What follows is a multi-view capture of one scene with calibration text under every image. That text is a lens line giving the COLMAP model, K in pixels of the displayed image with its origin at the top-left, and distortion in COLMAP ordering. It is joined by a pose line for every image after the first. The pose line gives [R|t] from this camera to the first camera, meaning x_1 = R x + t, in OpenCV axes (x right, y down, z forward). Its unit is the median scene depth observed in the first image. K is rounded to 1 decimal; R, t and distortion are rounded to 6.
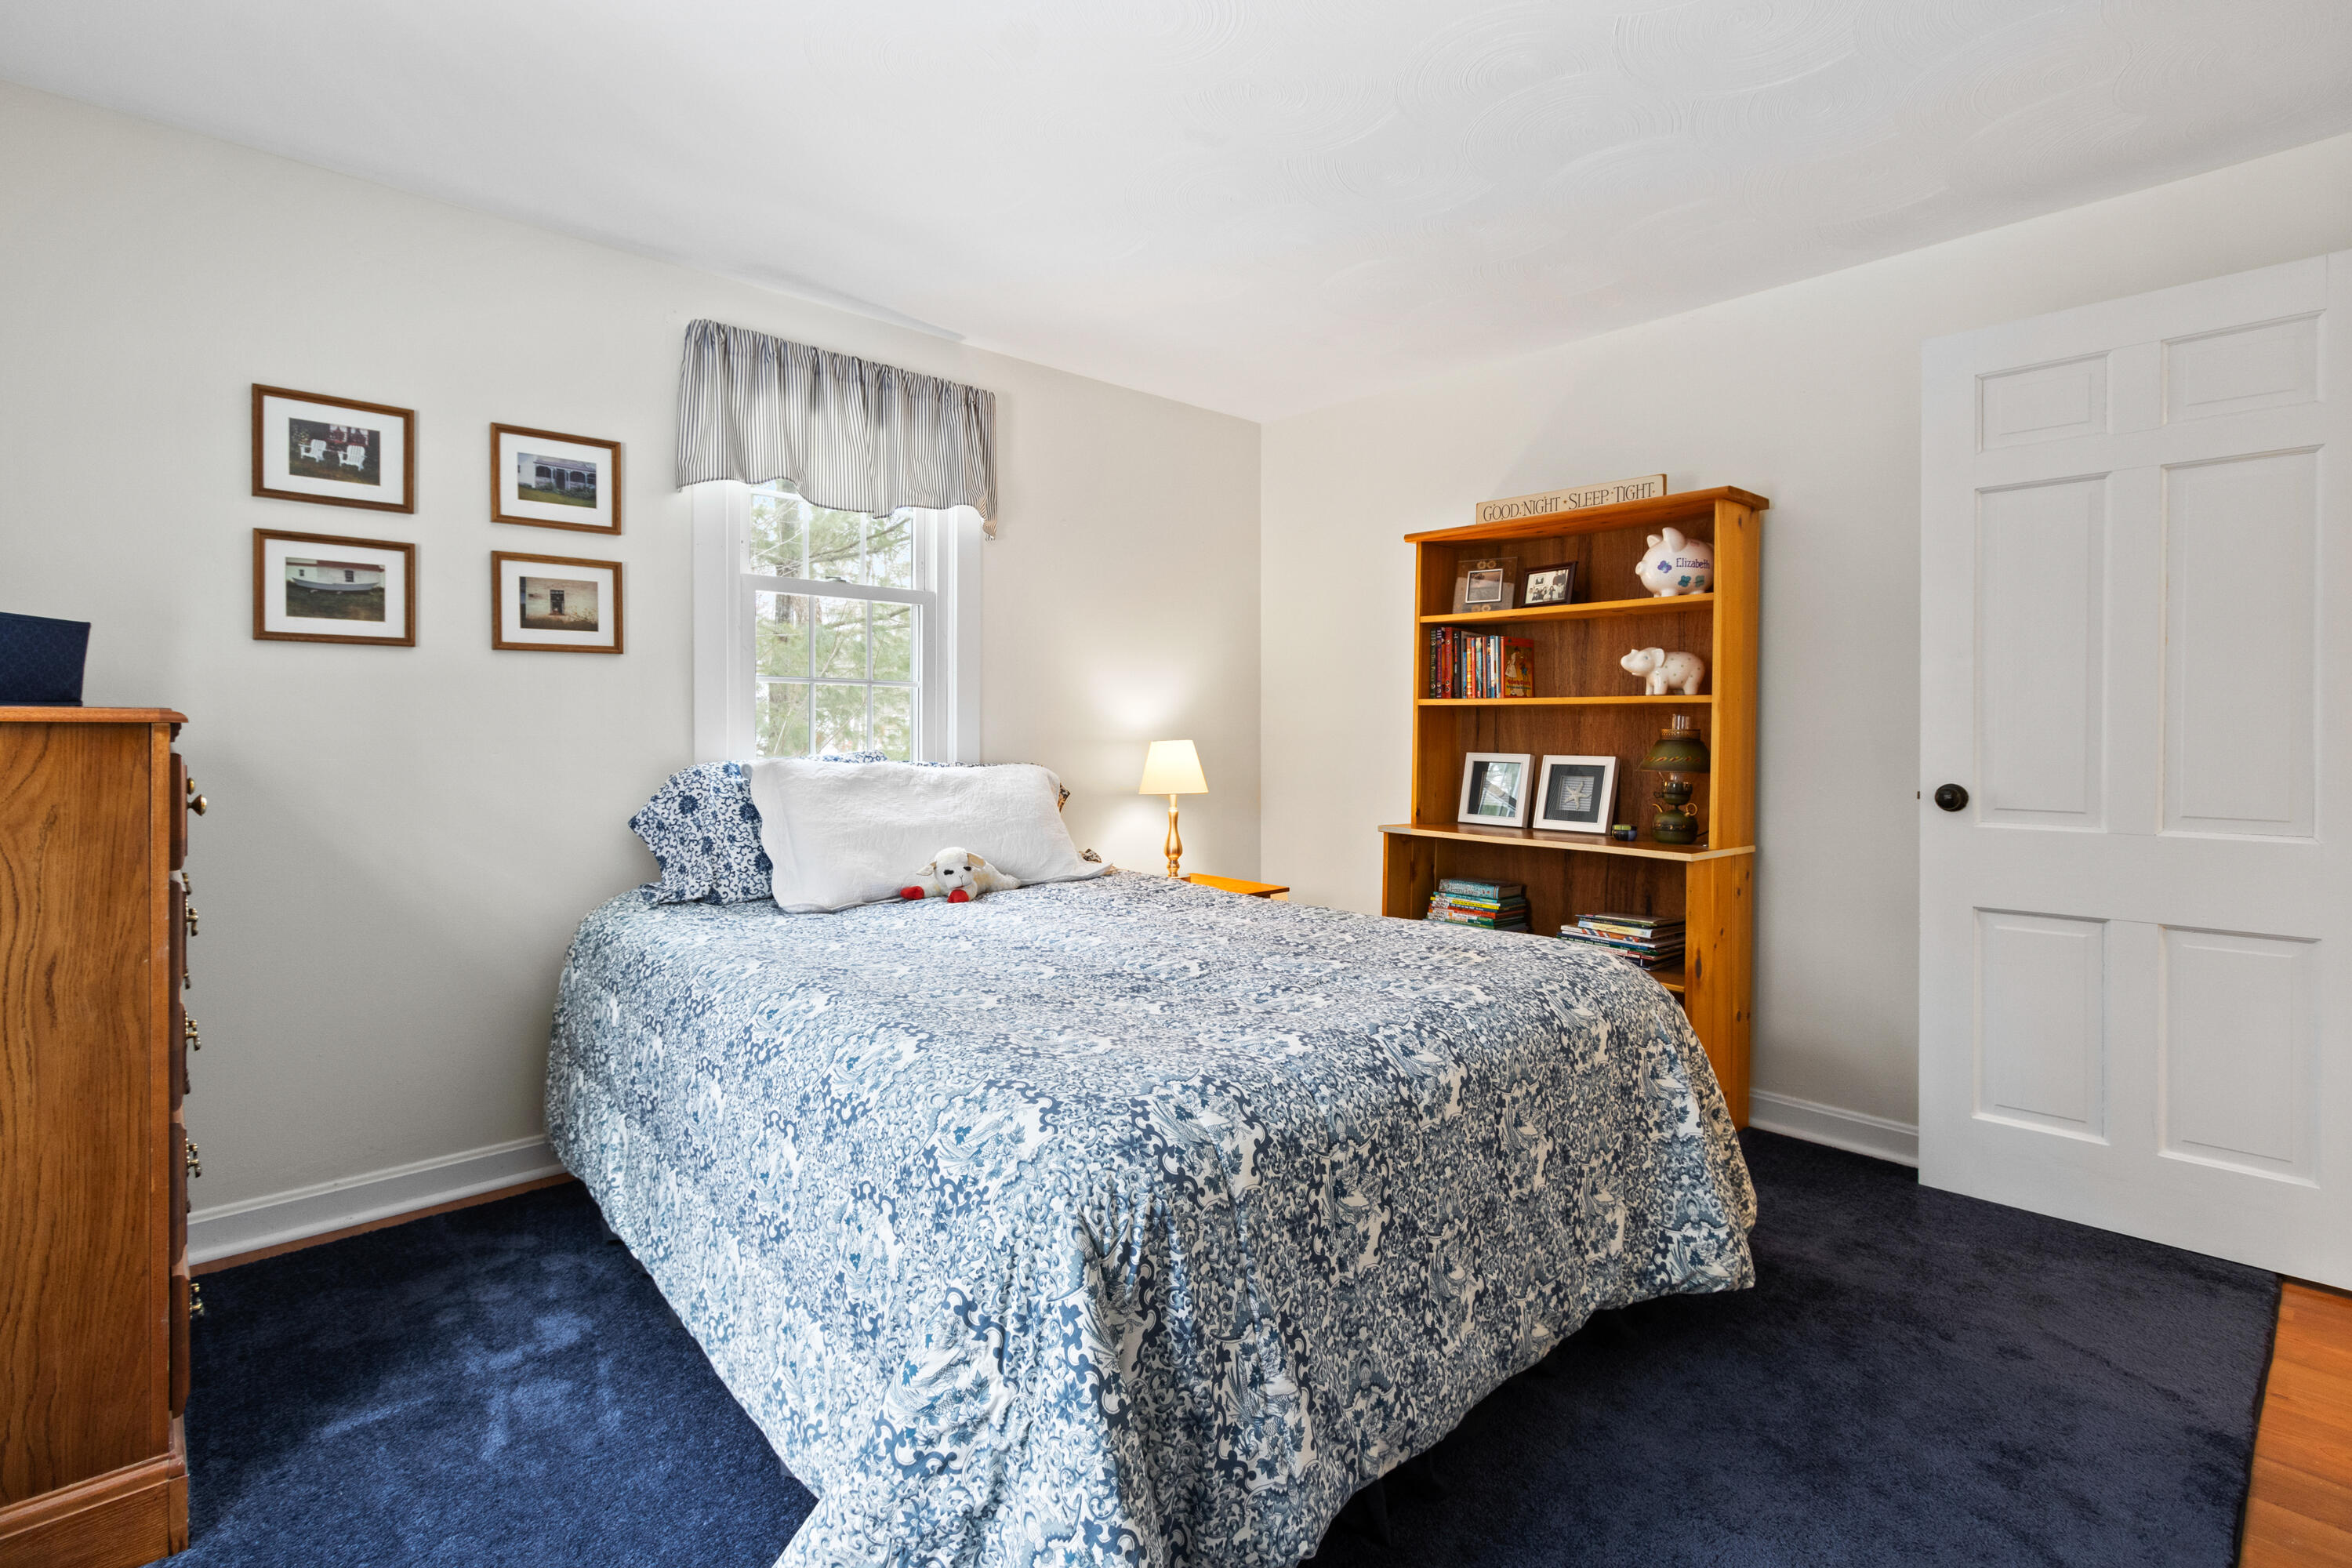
lens RADIAL K [[1125.9, 0, 1175.4], [0, 1125.9, 771.7], [0, 0, 1]] dist [0.002661, -0.000253]
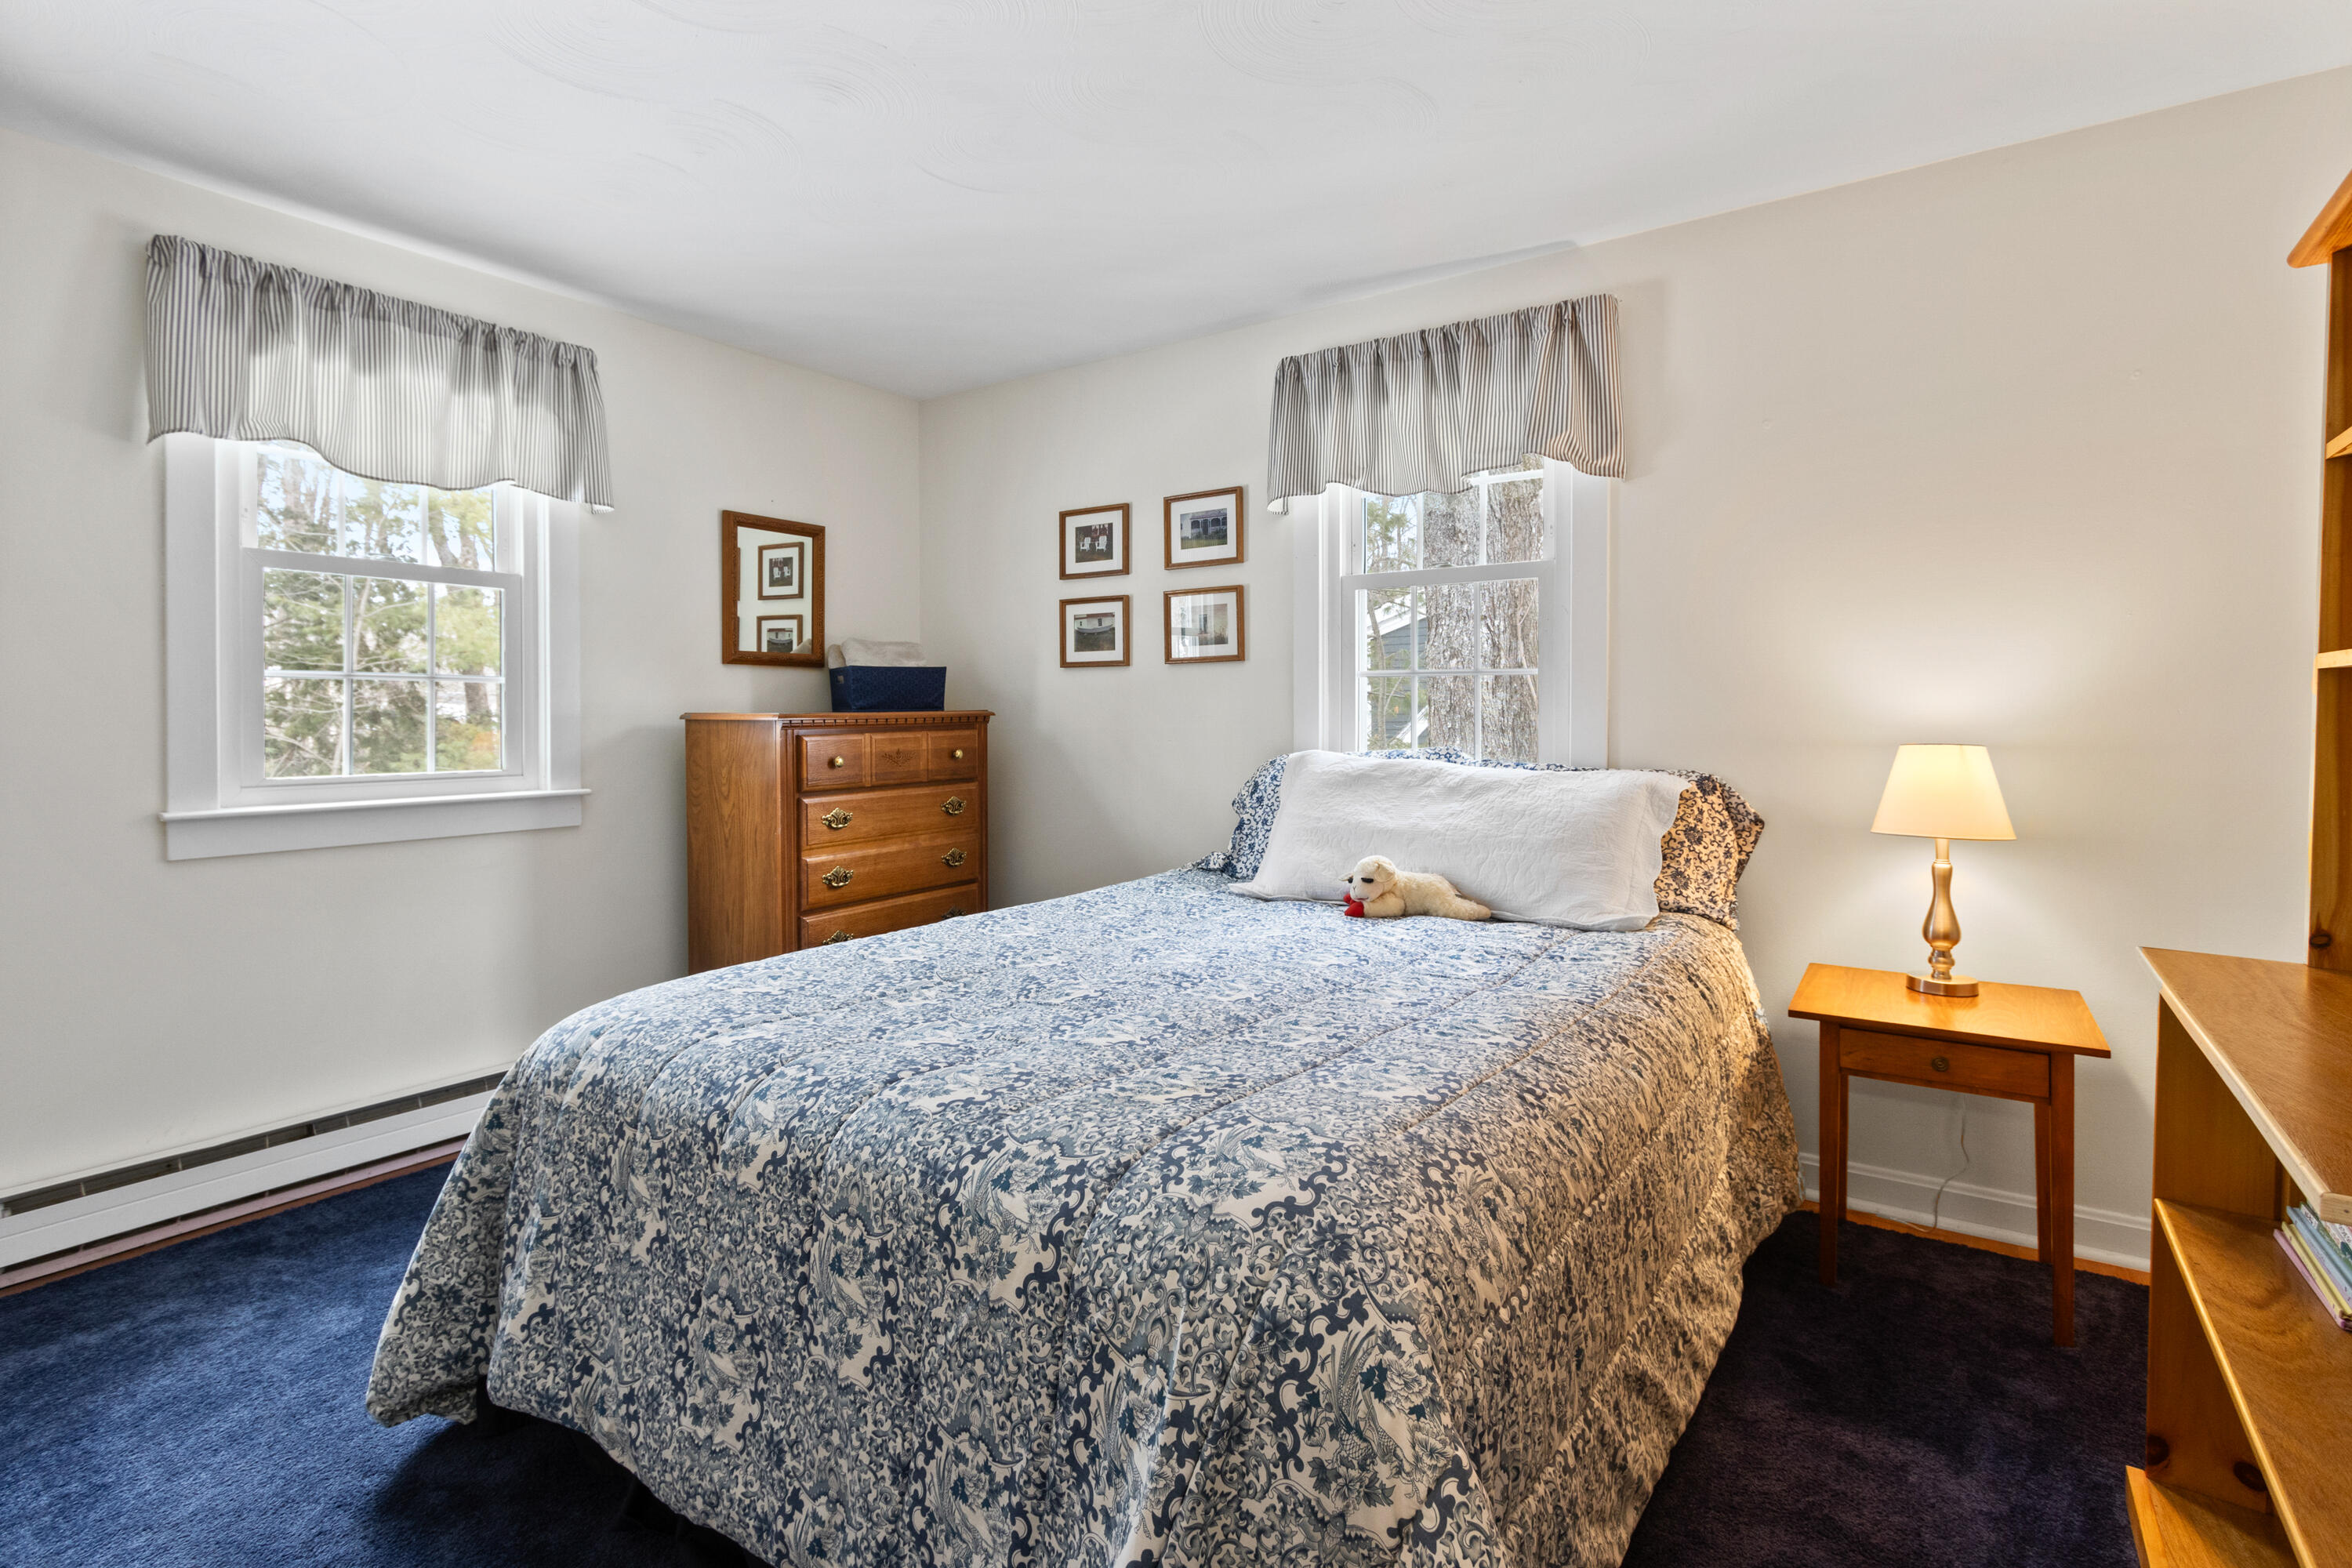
lens RADIAL K [[1121.7, 0, 1181.8], [0, 1121.7, 735.6], [0, 0, 1]] dist [0.002973, 0.000042]
pose [[0.217943, 0.015851, -0.975833, 0.599216], [-0.033471, 0.999401, 0.008759, -0.029343], [0.975387, 0.030753, 0.218343, 0.610081]]
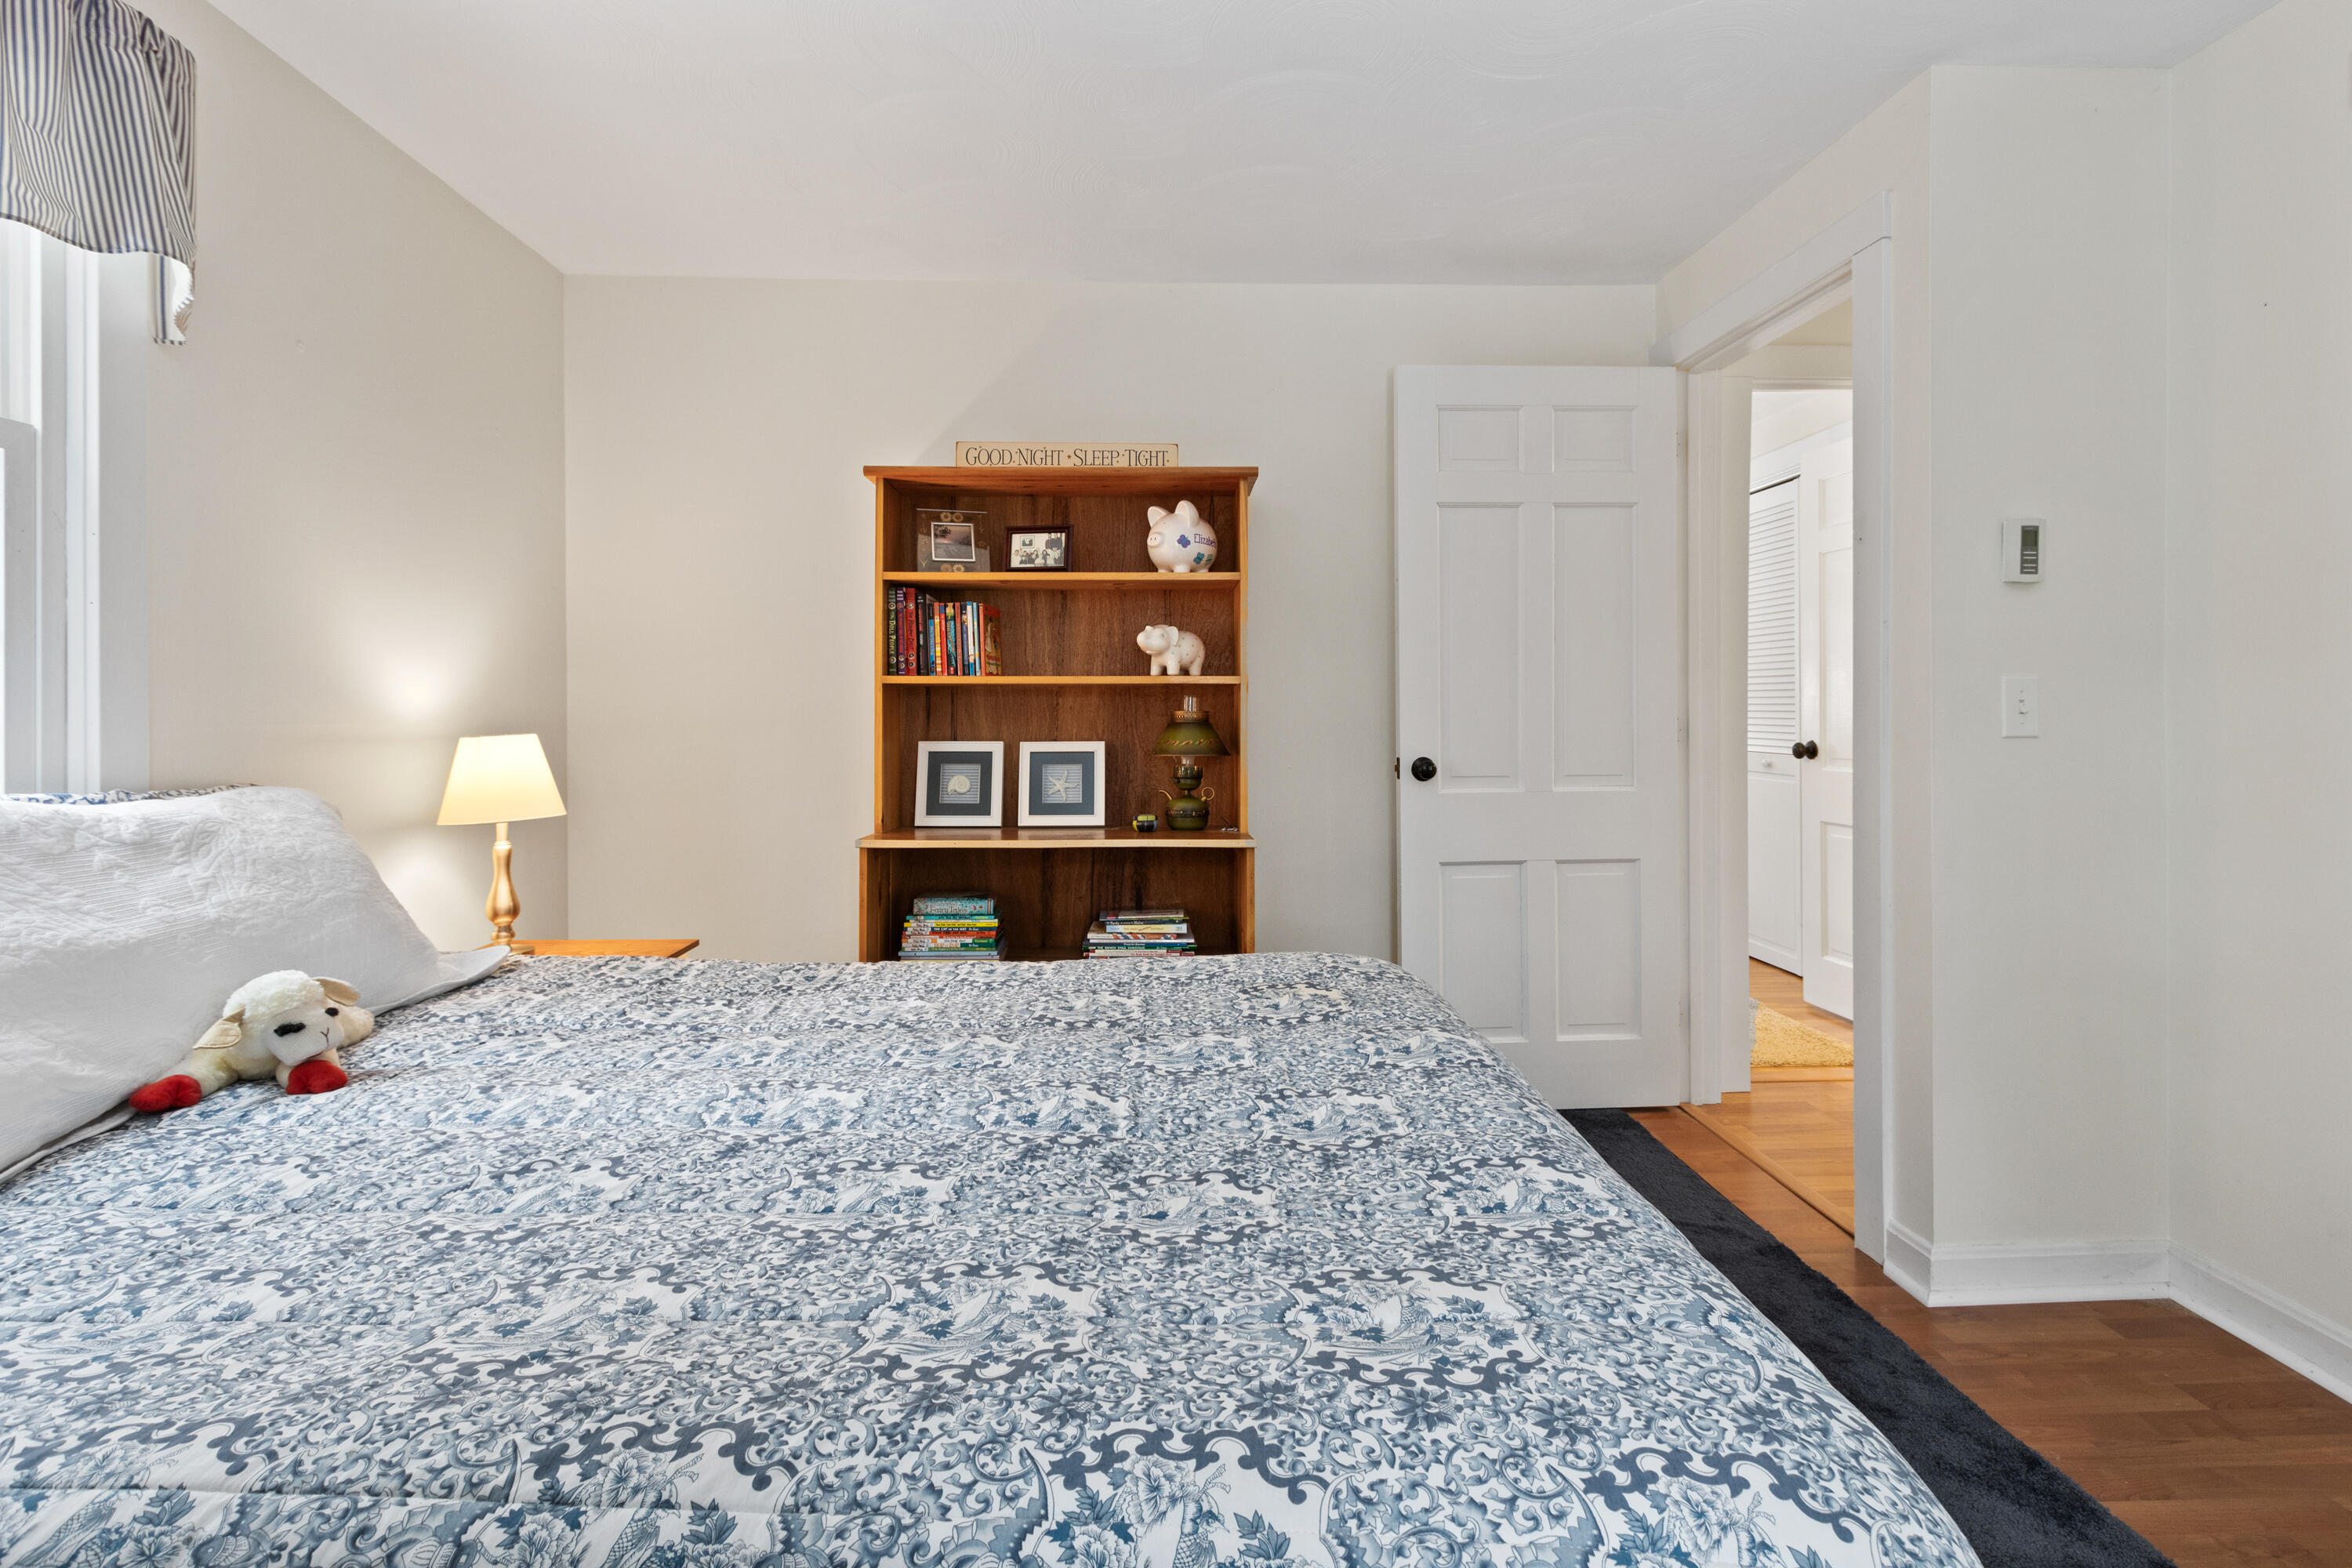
lens RADIAL K [[1121.7, 0, 1181.8], [0, 1121.7, 735.6], [0, 0, 1]] dist [0.002973, 0.000042]
pose [[0.651856, -0.024096, 0.757960, -0.285354], [0.036687, 0.999327, 0.000218, -0.017278], [-0.757455, 0.027666, 0.652301, 0.379852]]
